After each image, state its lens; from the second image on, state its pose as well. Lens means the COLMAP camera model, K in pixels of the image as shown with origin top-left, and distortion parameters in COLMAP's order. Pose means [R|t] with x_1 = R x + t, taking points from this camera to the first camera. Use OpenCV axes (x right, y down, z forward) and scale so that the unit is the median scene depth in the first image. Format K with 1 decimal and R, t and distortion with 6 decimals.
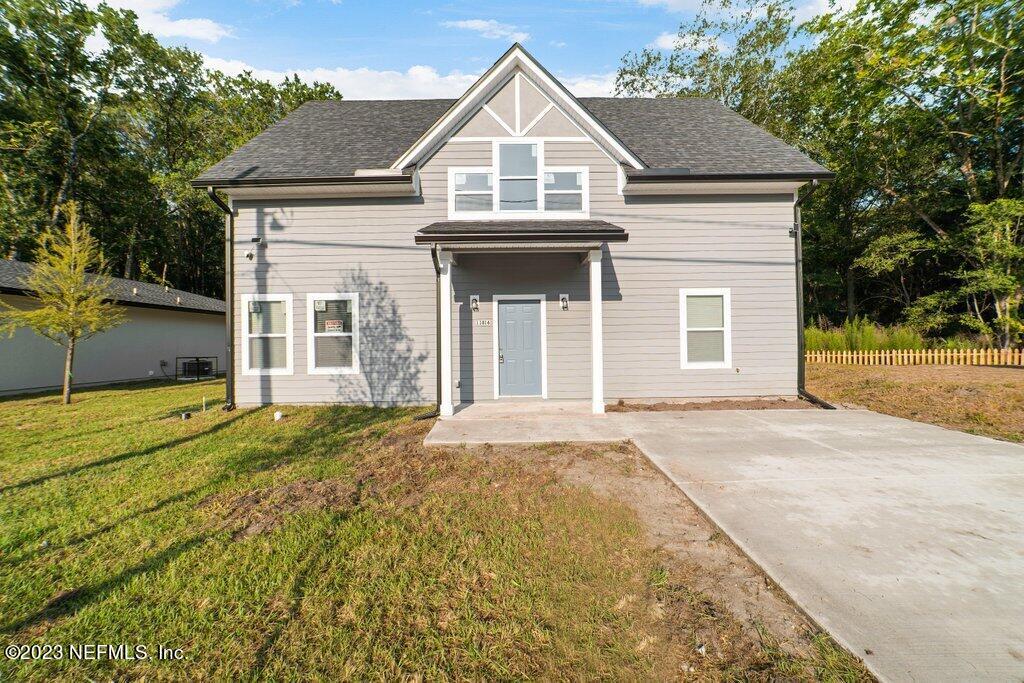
lens RADIAL K [[385.3, 0, 513.4], [0, 385.3, 340.1], [0, 0, 1]] dist [-0.028238, 0.012048]
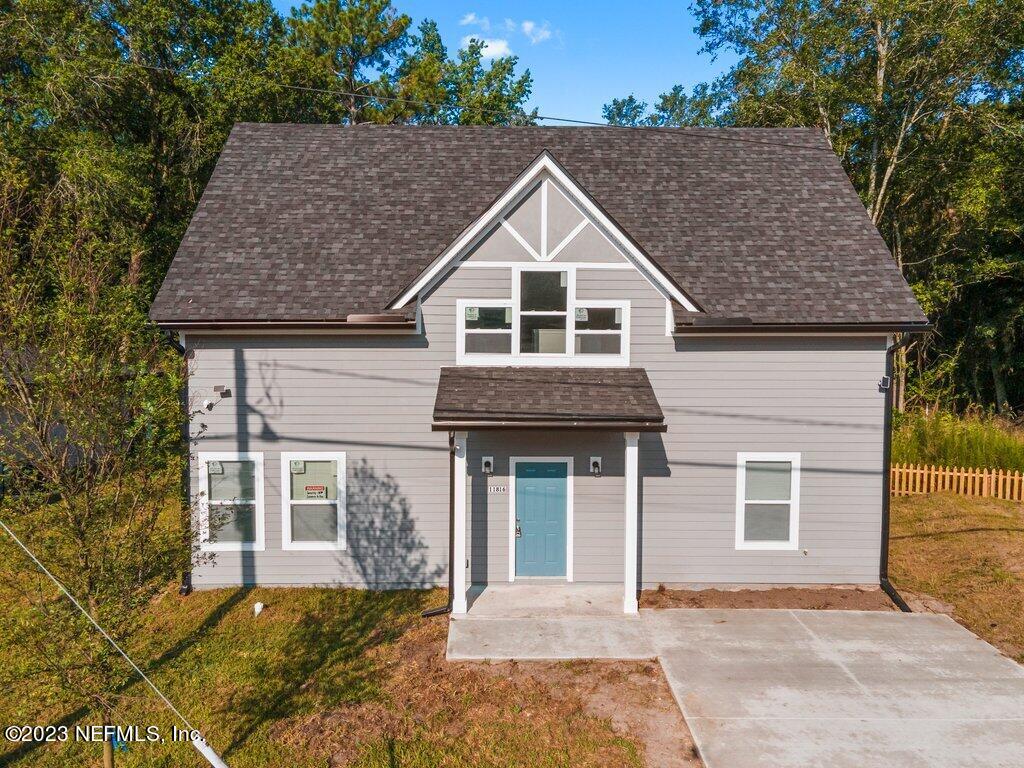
lens RADIAL K [[759.0, 0, 512.0], [0, 759.0, 384.0], [0, 0, 1]] dist [0.052023, 0.006960]
pose [[0.999821, 0.015580, 0.010729, -0.070331], [-0.016351, 0.996973, 0.076015, -0.409200], [-0.009512, -0.076177, 0.997049, -0.630684]]
